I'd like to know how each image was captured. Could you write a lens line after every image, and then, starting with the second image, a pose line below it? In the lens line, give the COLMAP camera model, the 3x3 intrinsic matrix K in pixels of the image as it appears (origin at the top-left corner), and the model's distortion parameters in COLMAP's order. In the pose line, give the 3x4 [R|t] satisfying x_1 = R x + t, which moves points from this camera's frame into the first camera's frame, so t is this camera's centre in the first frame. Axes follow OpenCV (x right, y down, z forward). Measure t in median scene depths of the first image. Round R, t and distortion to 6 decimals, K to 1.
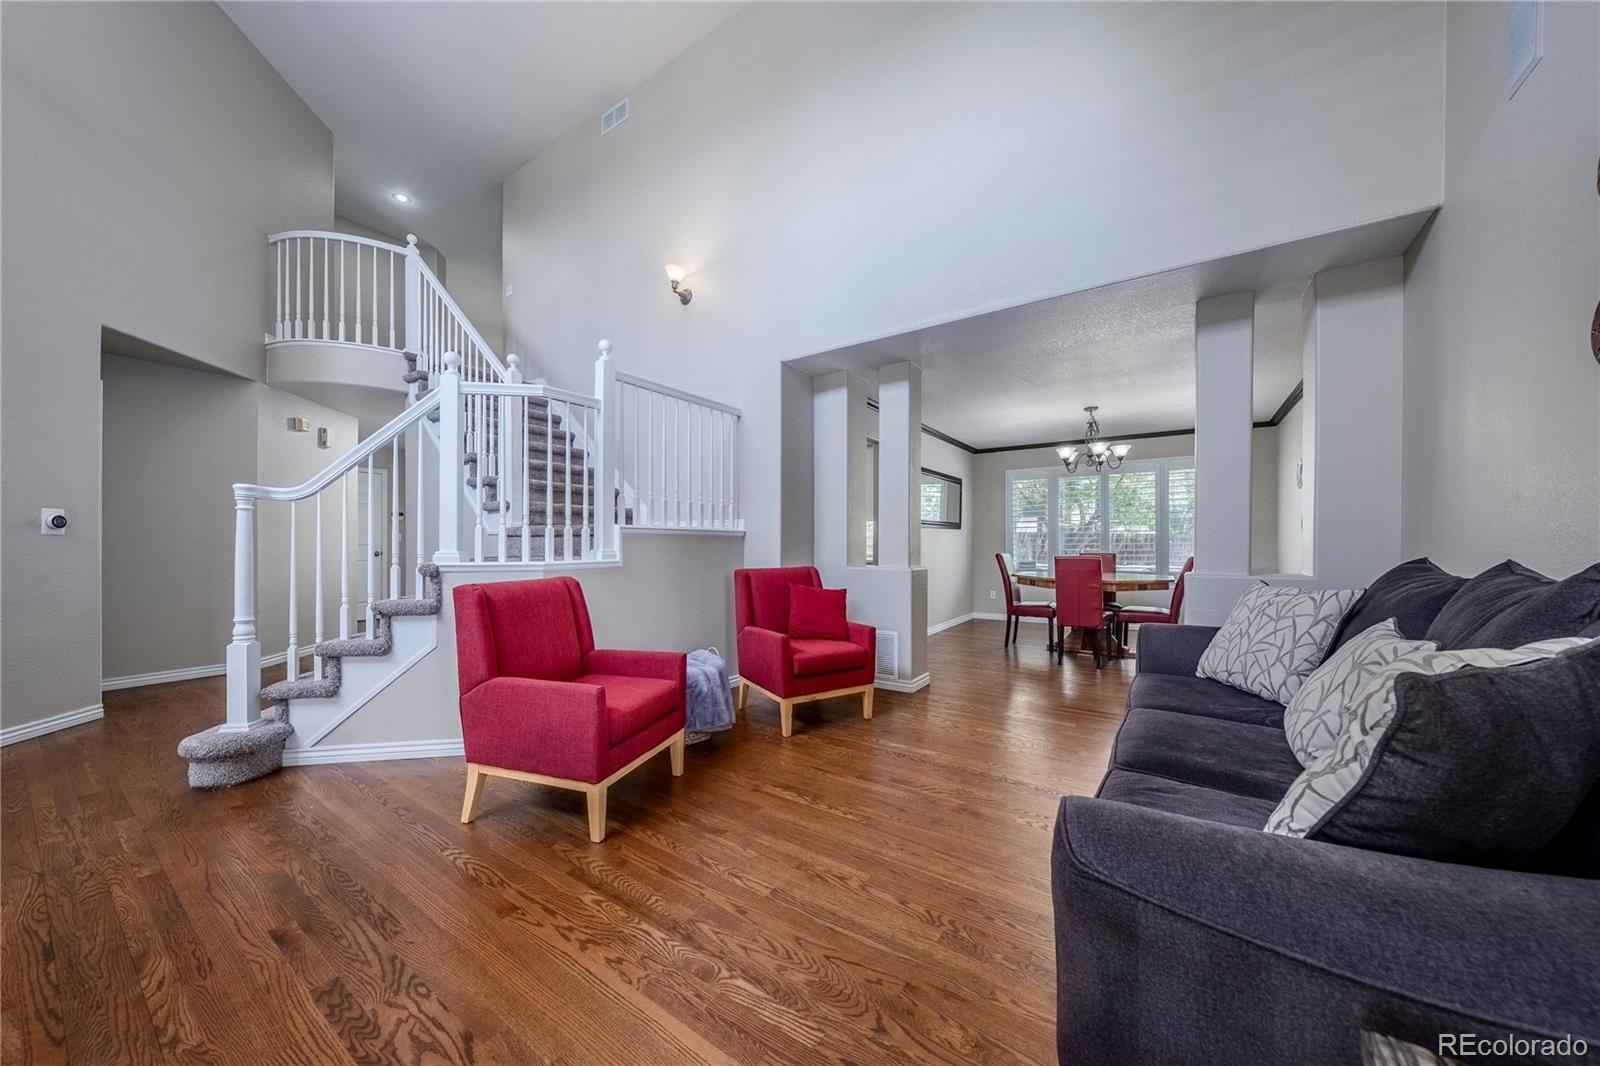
lens RADIAL K [[552.3, 0, 795.1], [0, 552.3, 541.6], [0, 0, 1]] dist [0.000527, -0.000069]
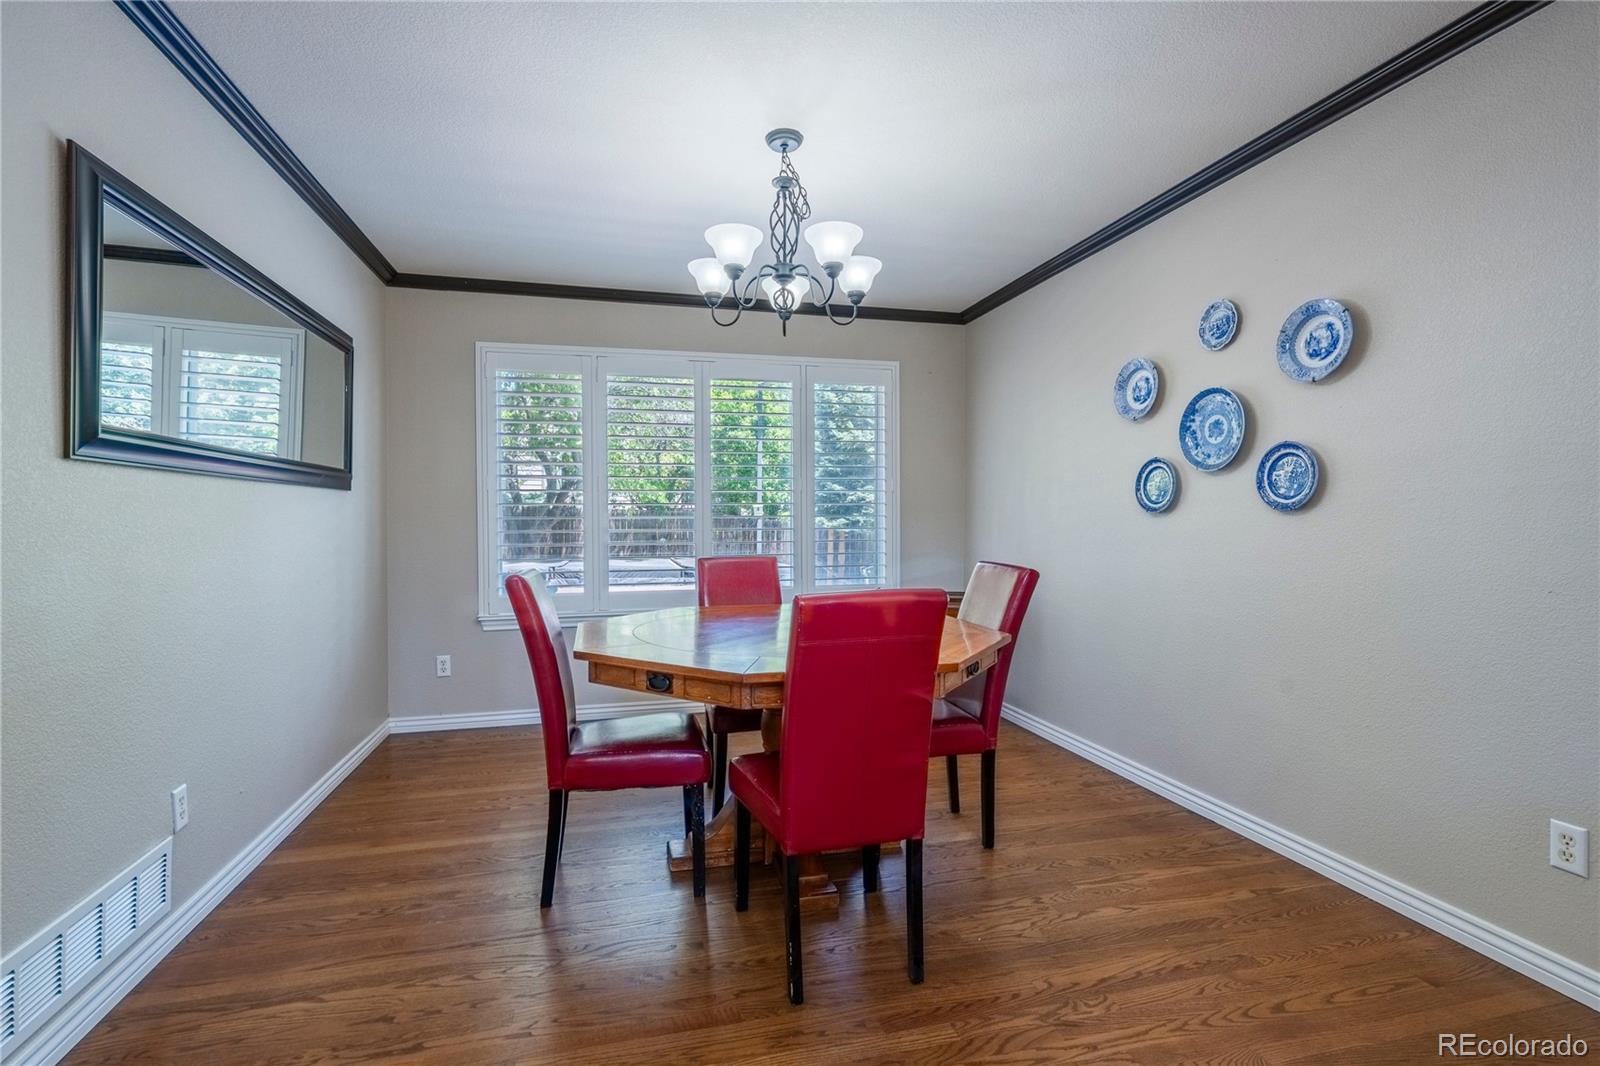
lens RADIAL K [[747.4, 0, 789.5], [0, 747.4, 520.5], [0, 0, 1]] dist [-0.001578, -0.000077]
pose [[0.664623, -0.000856, 0.747178, 0.448948], [-0.001557, 0.999996, 0.002531, -0.016353], [-0.747177, -0.002845, 0.664619, 1.605881]]
